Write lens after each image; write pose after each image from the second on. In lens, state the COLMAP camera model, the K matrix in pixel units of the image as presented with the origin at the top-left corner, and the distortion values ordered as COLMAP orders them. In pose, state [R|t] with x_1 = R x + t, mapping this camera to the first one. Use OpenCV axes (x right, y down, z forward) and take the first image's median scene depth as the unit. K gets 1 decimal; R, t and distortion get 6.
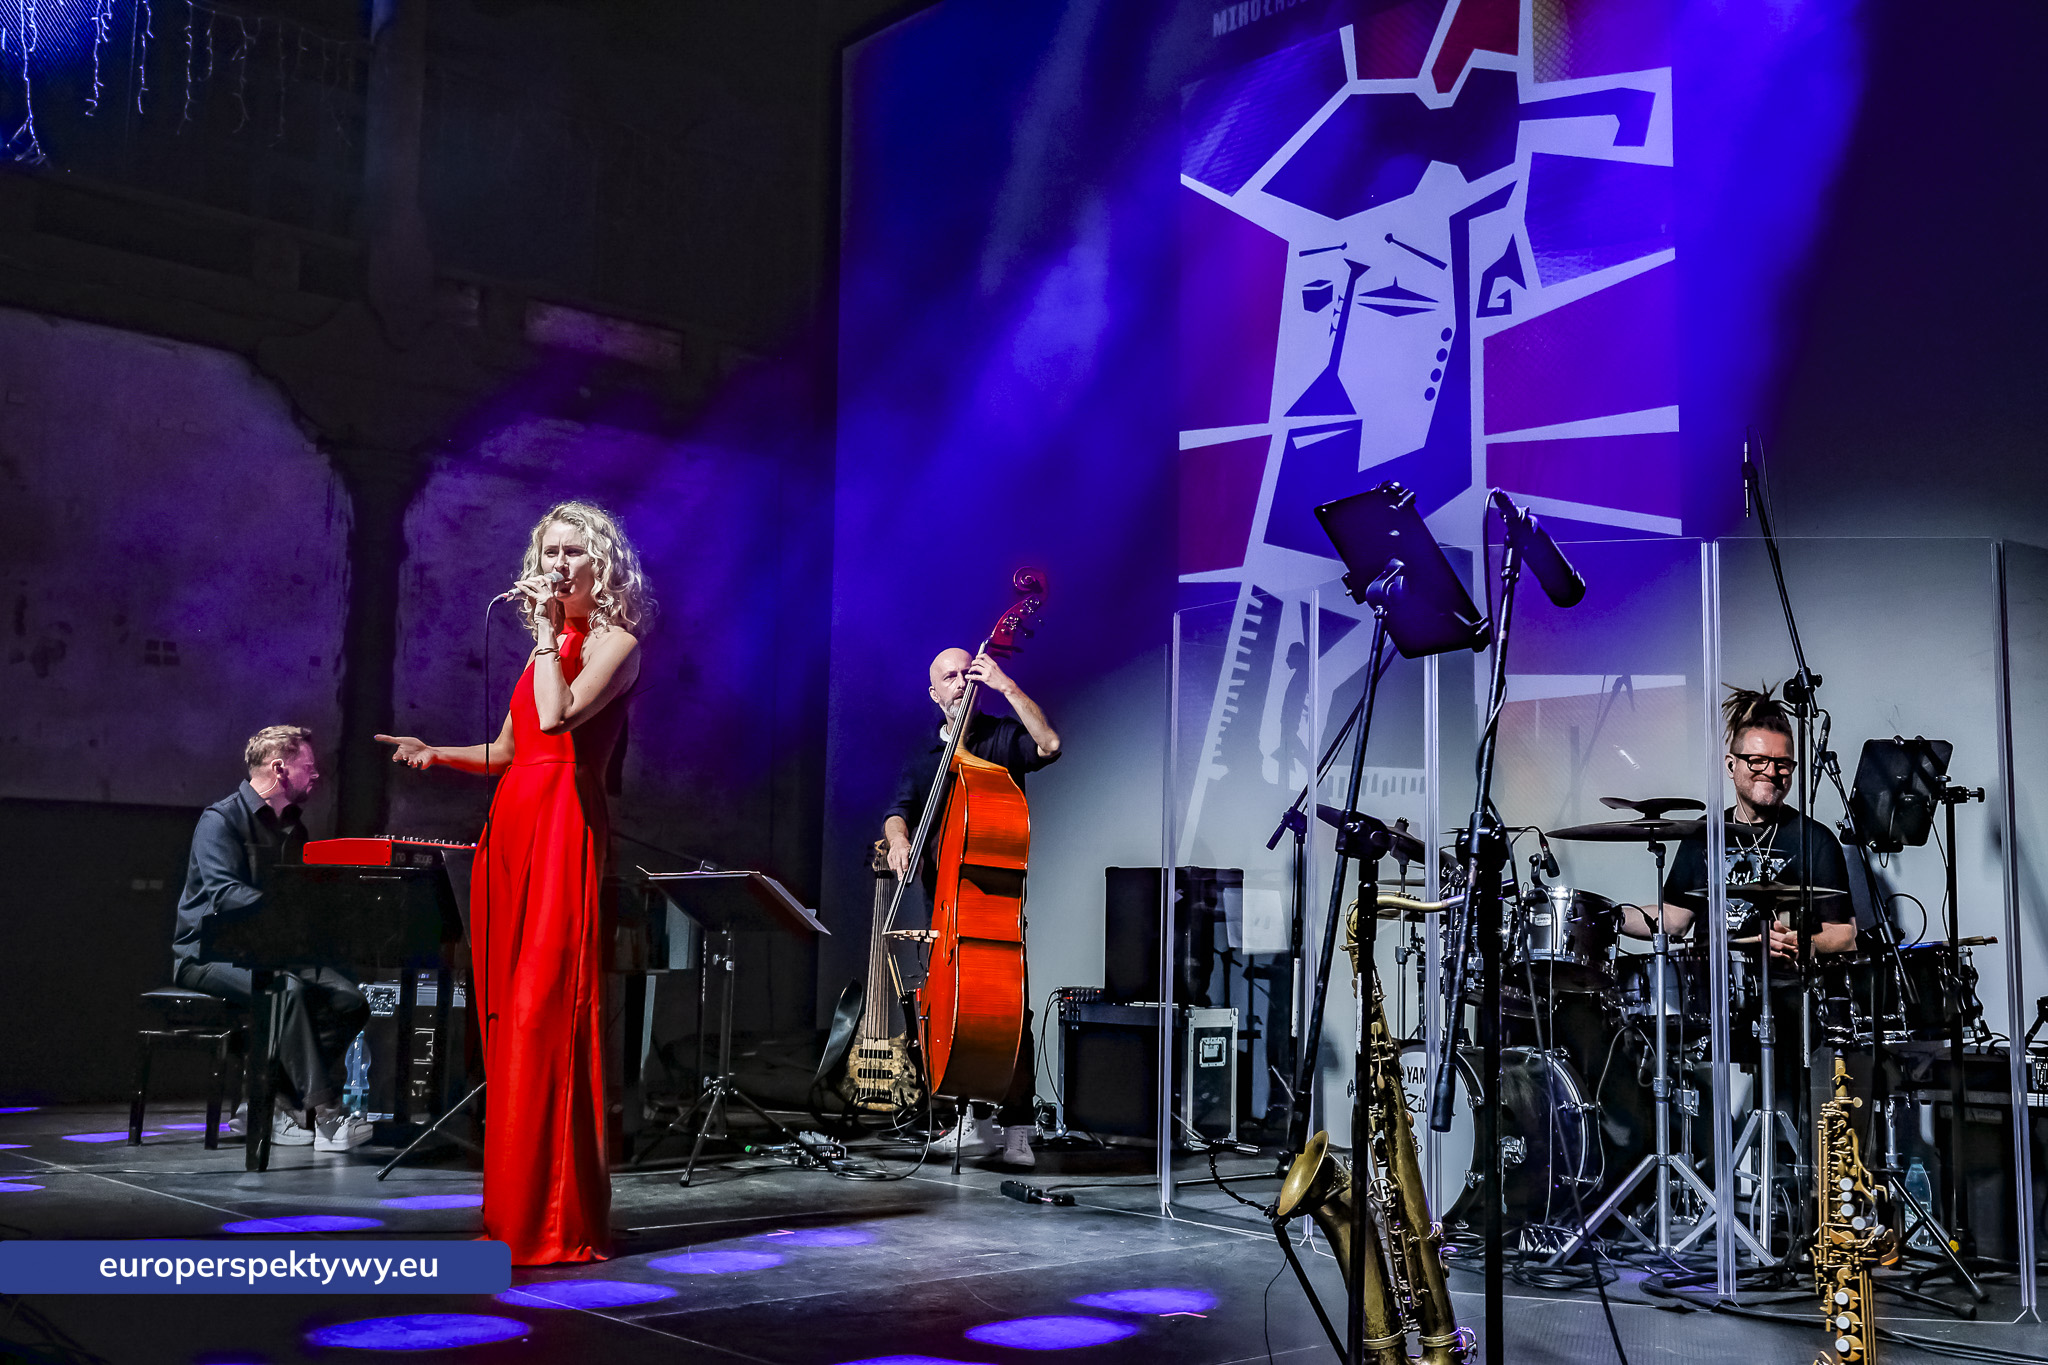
lens RADIAL K [[2210.2, 0, 1027.9], [0, 2210.2, 683.3], [0, 0, 1]] dist [0.022134, 0.077707]
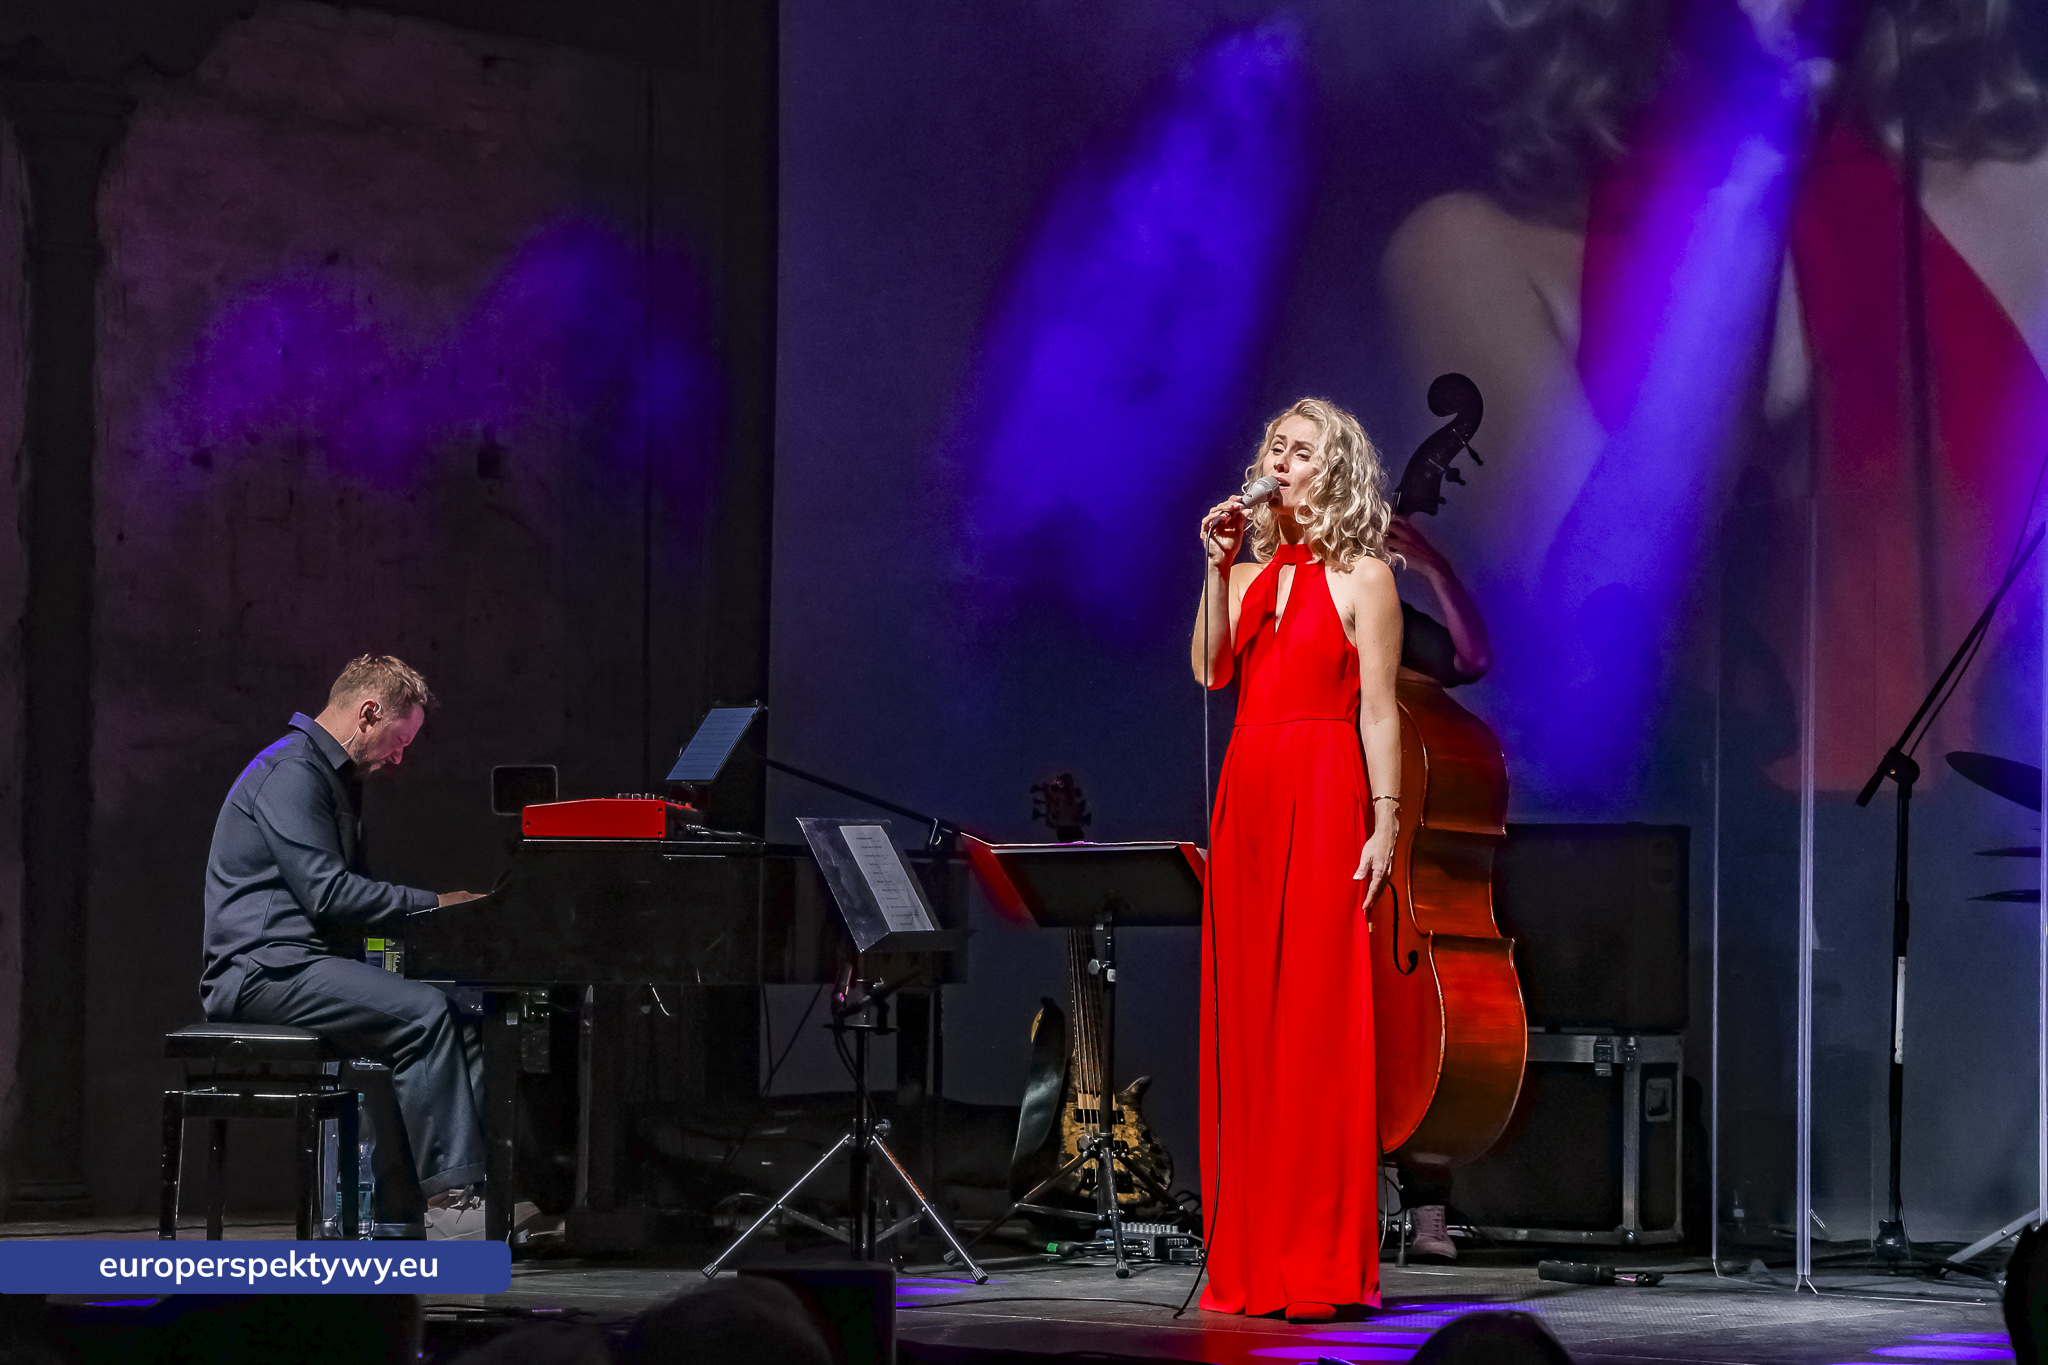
lens RADIAL K [[6801.0, 0, 1024.0], [0, 6801.0, 682.5], [0, 0, 1]] dist [0.643643, 0.992956]
pose [[0.972883, -0.004771, 0.231250, -0.733047], [-0.013451, 0.996928, 0.077154, -0.145202], [-0.230908, -0.078172, 0.969830, -1.195921]]
